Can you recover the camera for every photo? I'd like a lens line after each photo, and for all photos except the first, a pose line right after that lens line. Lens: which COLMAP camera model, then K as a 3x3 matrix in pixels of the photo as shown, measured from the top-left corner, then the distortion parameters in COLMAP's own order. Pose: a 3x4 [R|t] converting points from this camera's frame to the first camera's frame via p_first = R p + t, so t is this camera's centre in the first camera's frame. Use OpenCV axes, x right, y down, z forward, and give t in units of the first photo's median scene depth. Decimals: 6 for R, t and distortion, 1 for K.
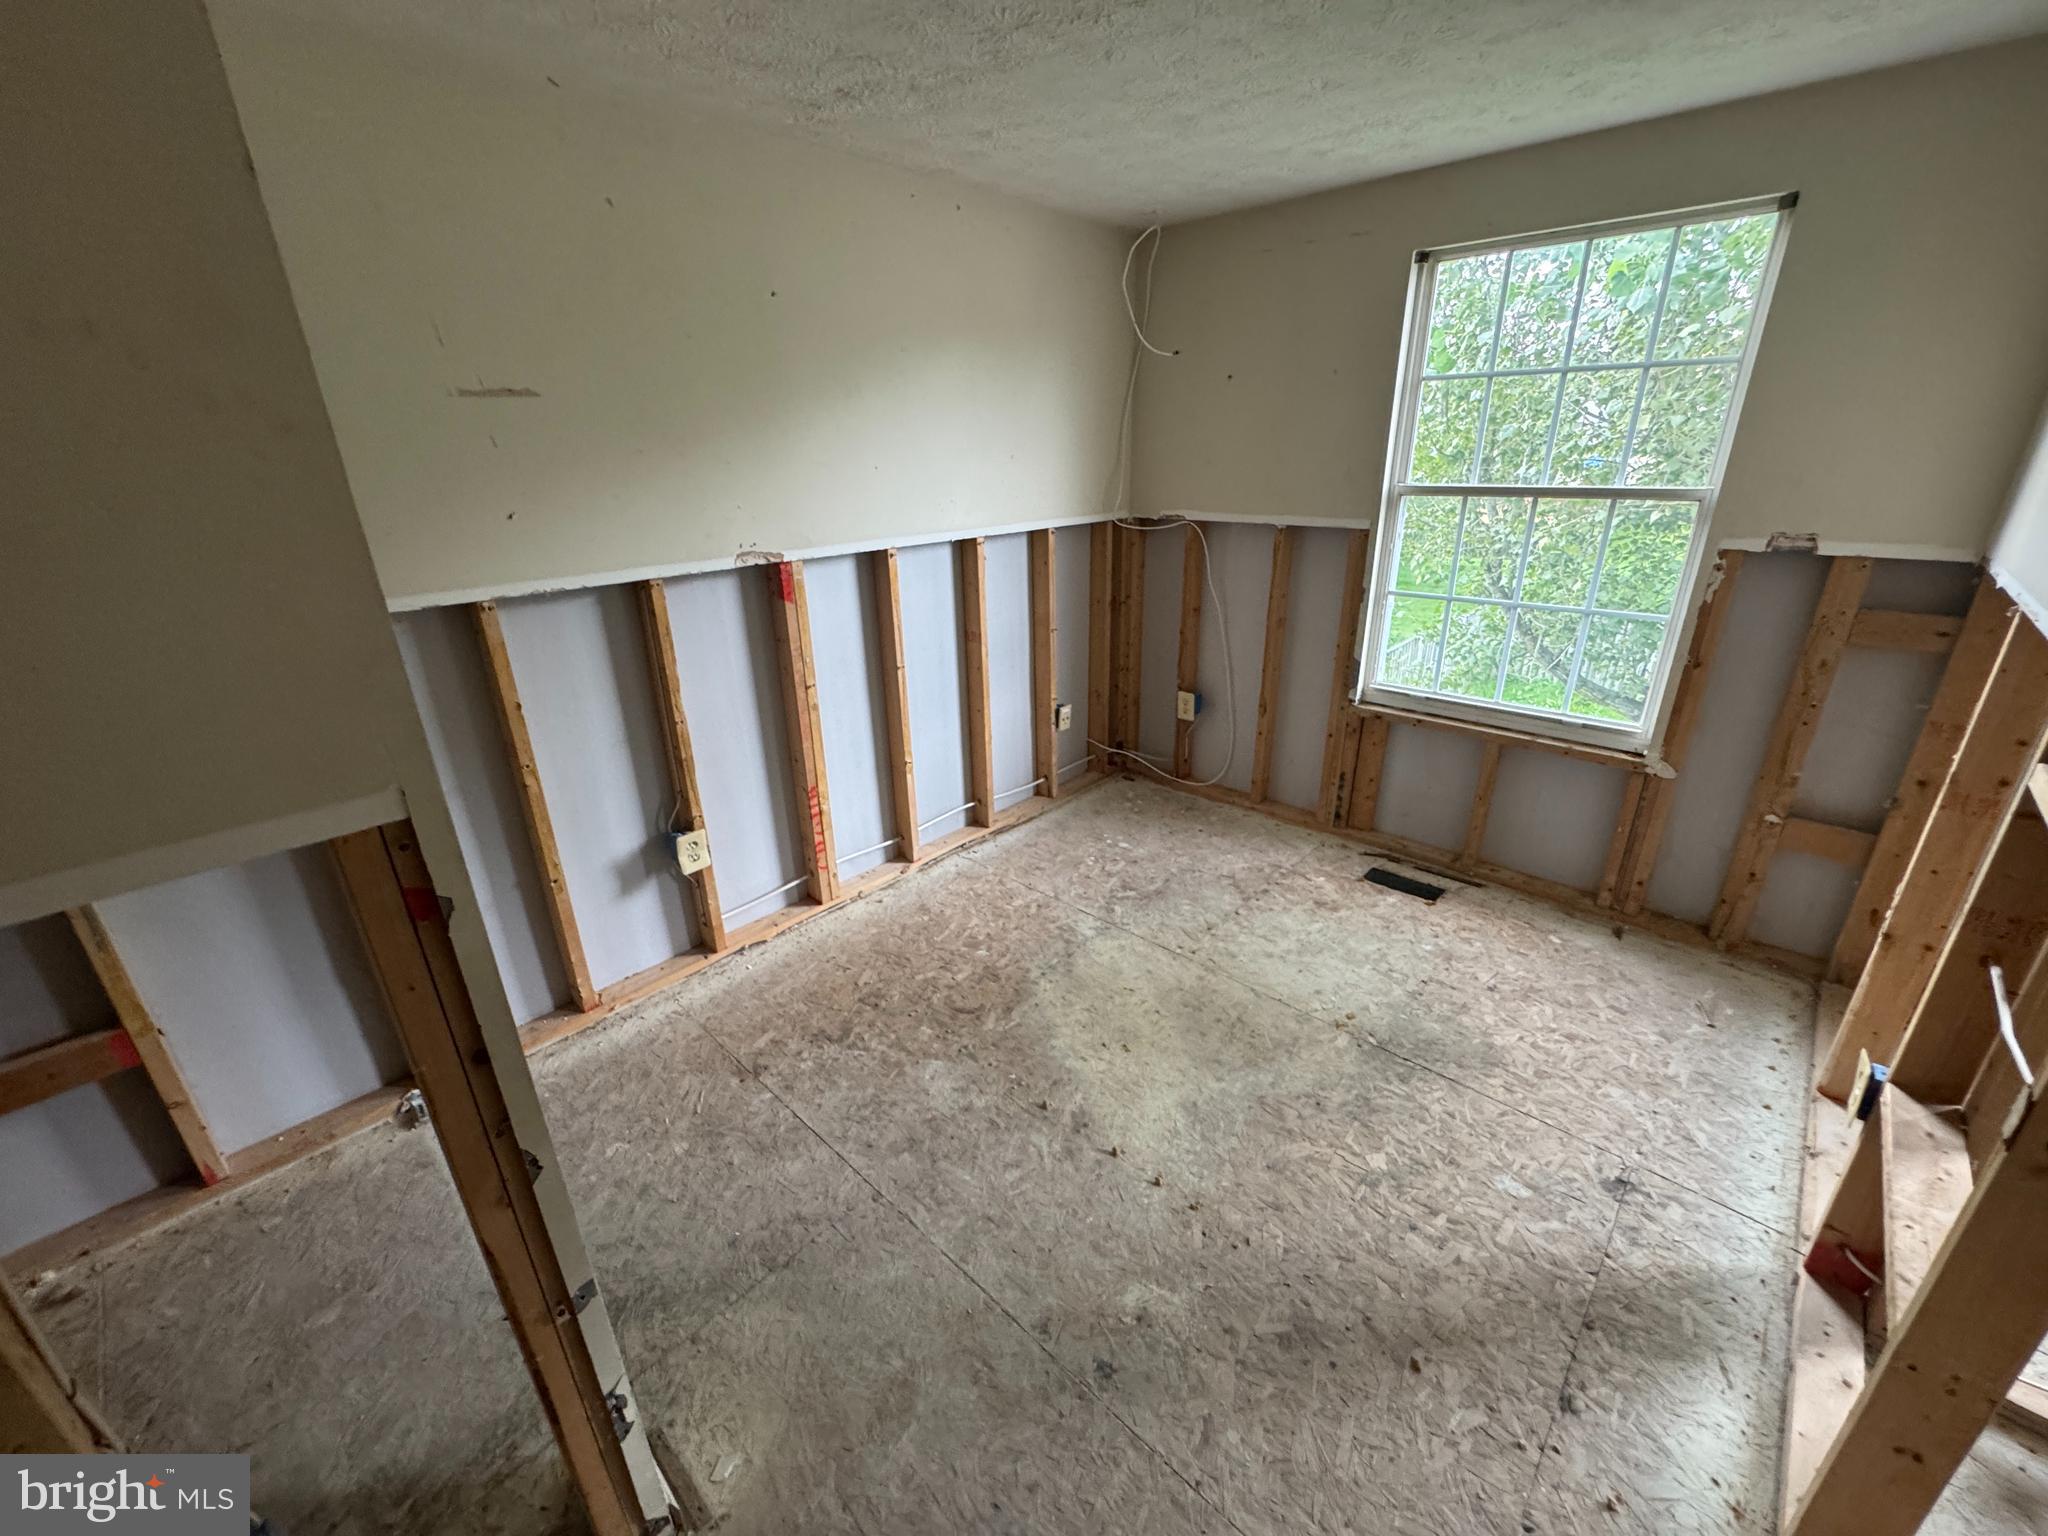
lens RADIAL K [[815.5, 0, 1012.6], [0, 815.5, 767.7], [0, 0, 1]] dist [-0.000890, 0.000369]
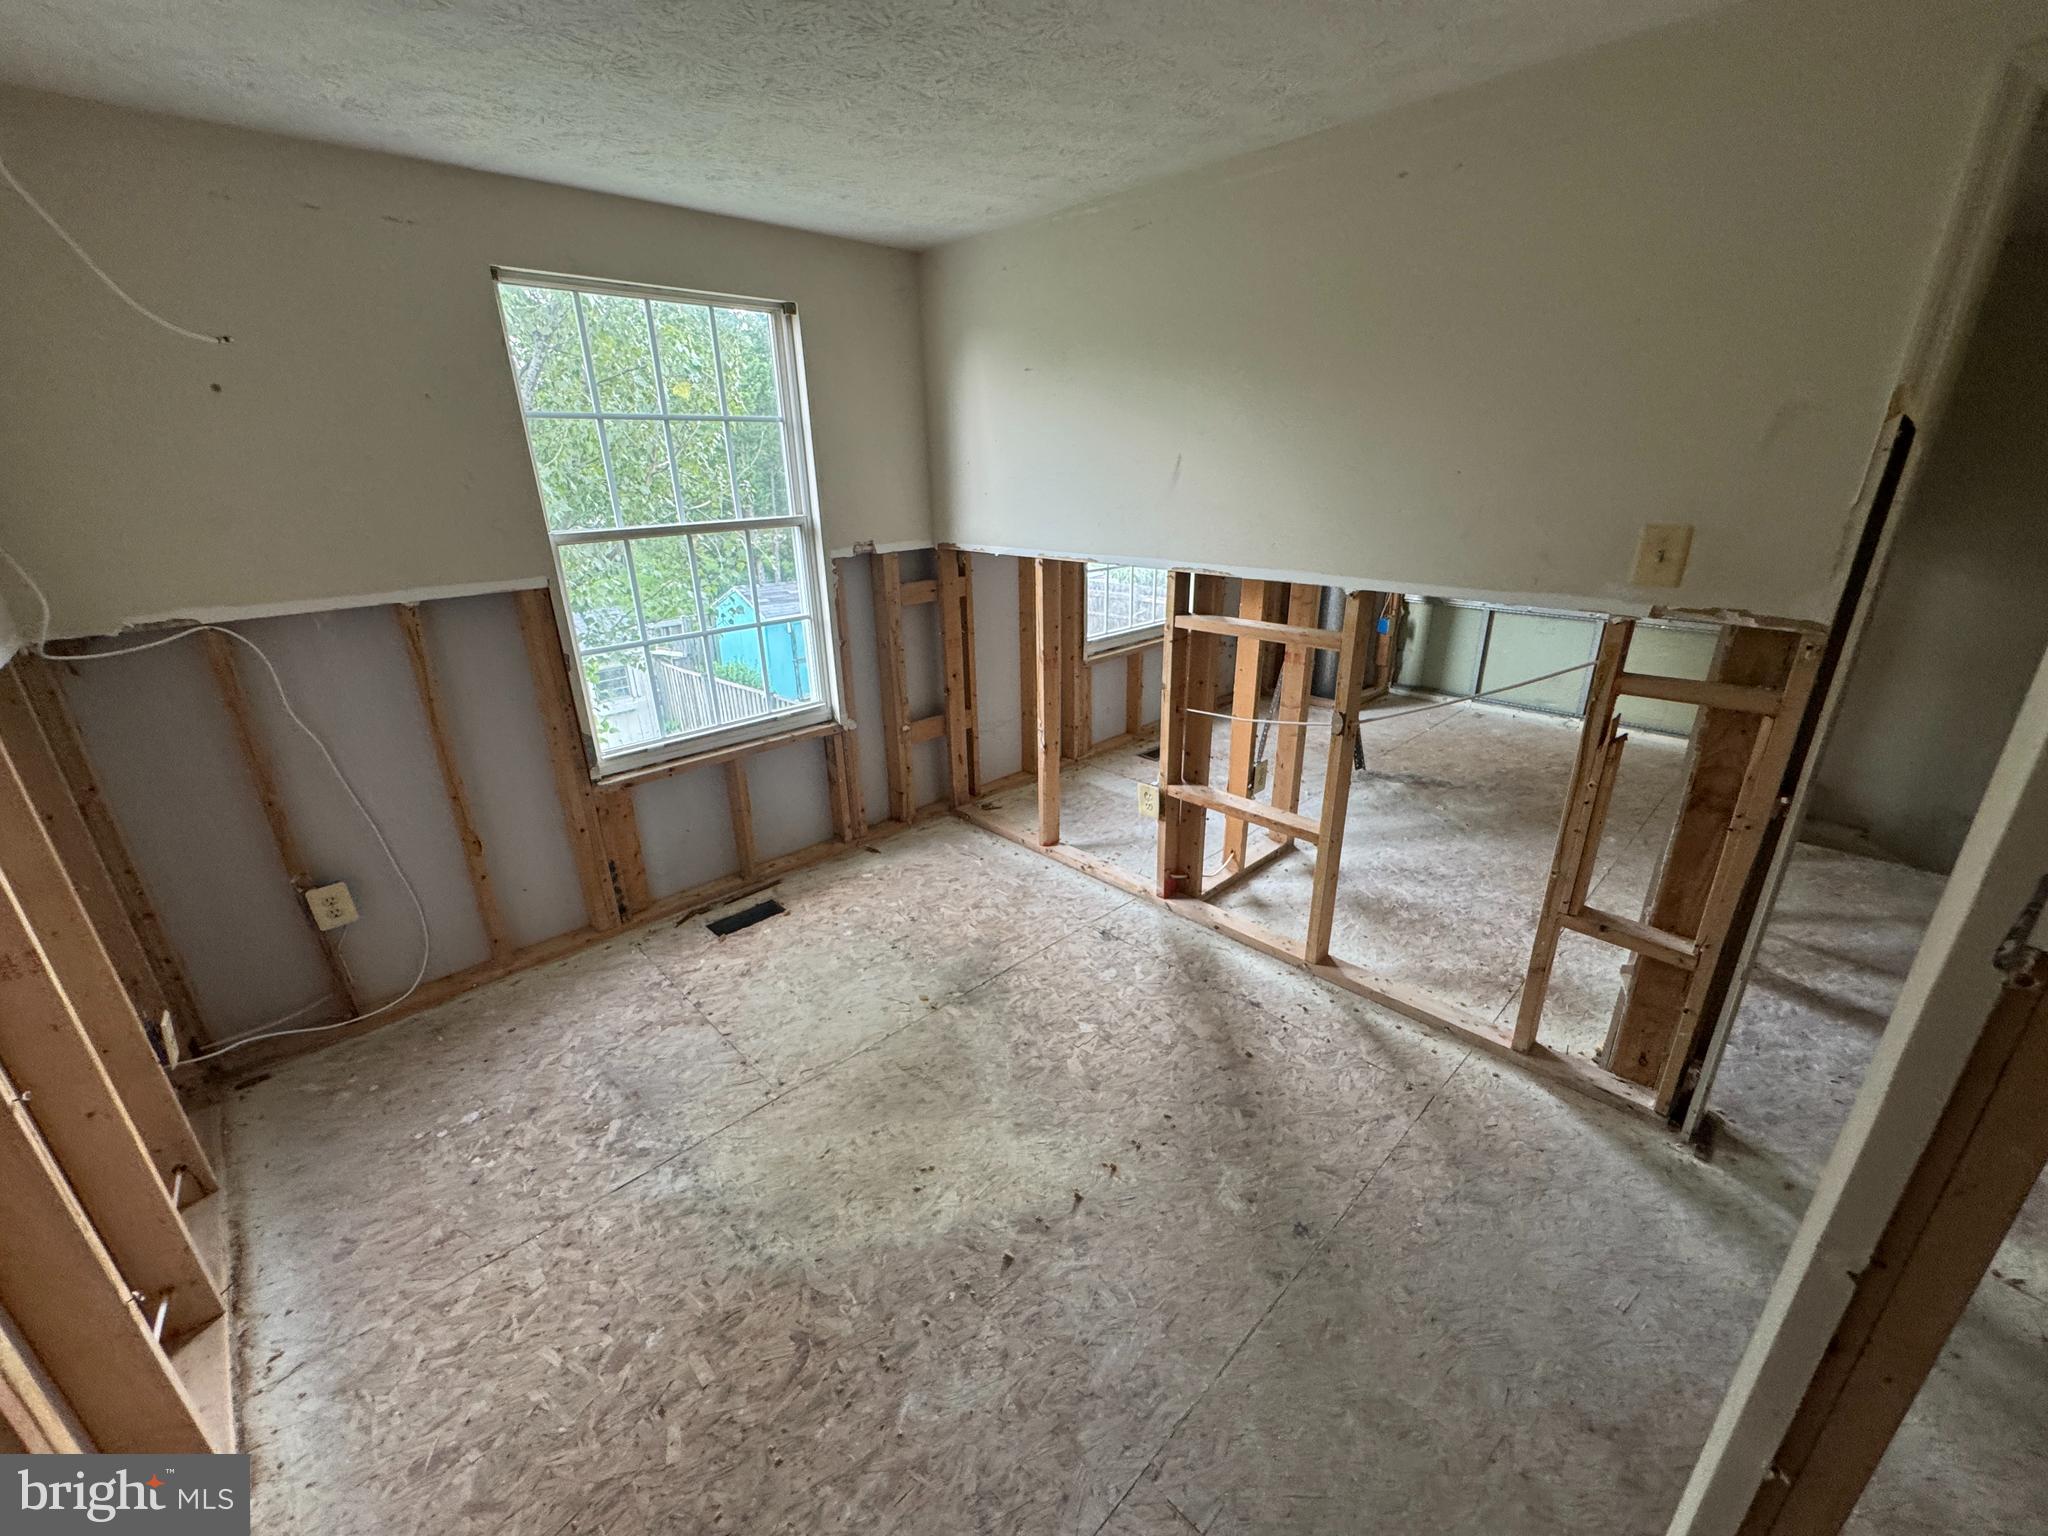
lens RADIAL K [[815.5, 0, 1041.5], [0, 815.5, 765.1], [0, 0, 1]] dist [-0.000890, 0.000369]
pose [[0.040311, -0.333452, 0.941905, -0.427525], [0.386633, 0.874444, 0.293023, -0.192765], [-0.921352, 0.352360, 0.164174, 0.483347]]
